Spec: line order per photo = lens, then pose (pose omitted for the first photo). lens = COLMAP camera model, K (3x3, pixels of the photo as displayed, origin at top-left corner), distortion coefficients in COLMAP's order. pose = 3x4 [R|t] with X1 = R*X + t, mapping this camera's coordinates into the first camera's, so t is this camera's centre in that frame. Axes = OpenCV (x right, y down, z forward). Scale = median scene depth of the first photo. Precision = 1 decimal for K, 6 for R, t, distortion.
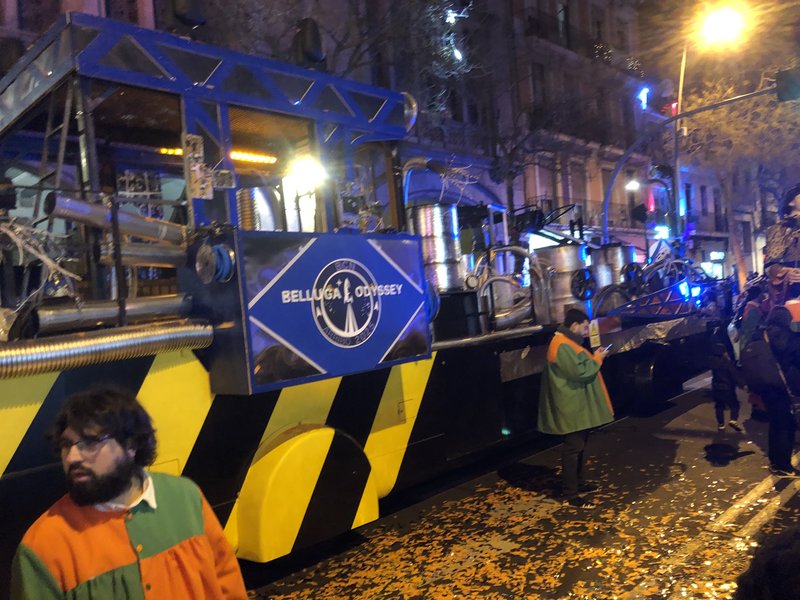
lens RADIAL K [[646.7, 0, 401.6], [0, 646.7, 301.4], [0, 0, 1]] dist [0.013074, -0.007782]
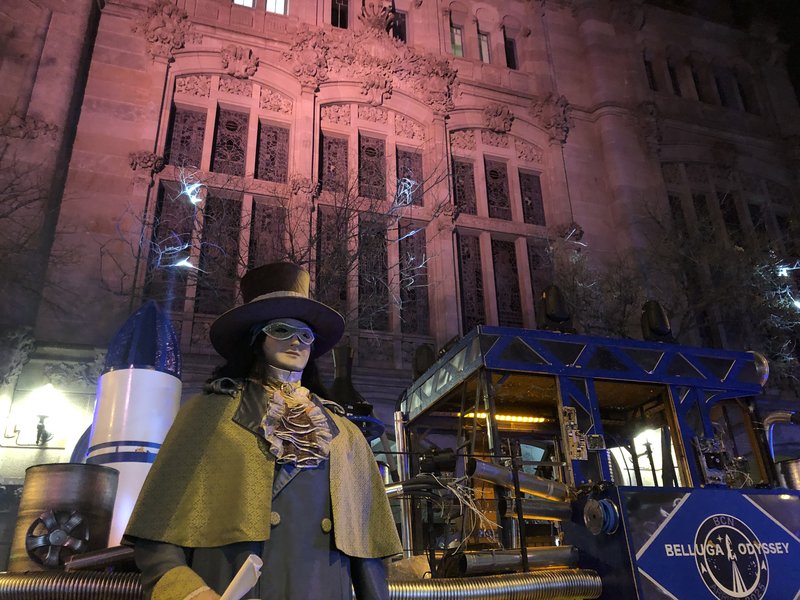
lens RADIAL K [[646.7, 0, 400.1], [0, 646.7, 302.0], [0, 0, 1]] dist [0.013074, -0.007782]
pose [[0.888245, -0.141641, -0.436988, -0.043203], [-0.038703, 0.924820, -0.378431, 0.033086], [0.457737, 0.353052, 0.815985, -0.201021]]
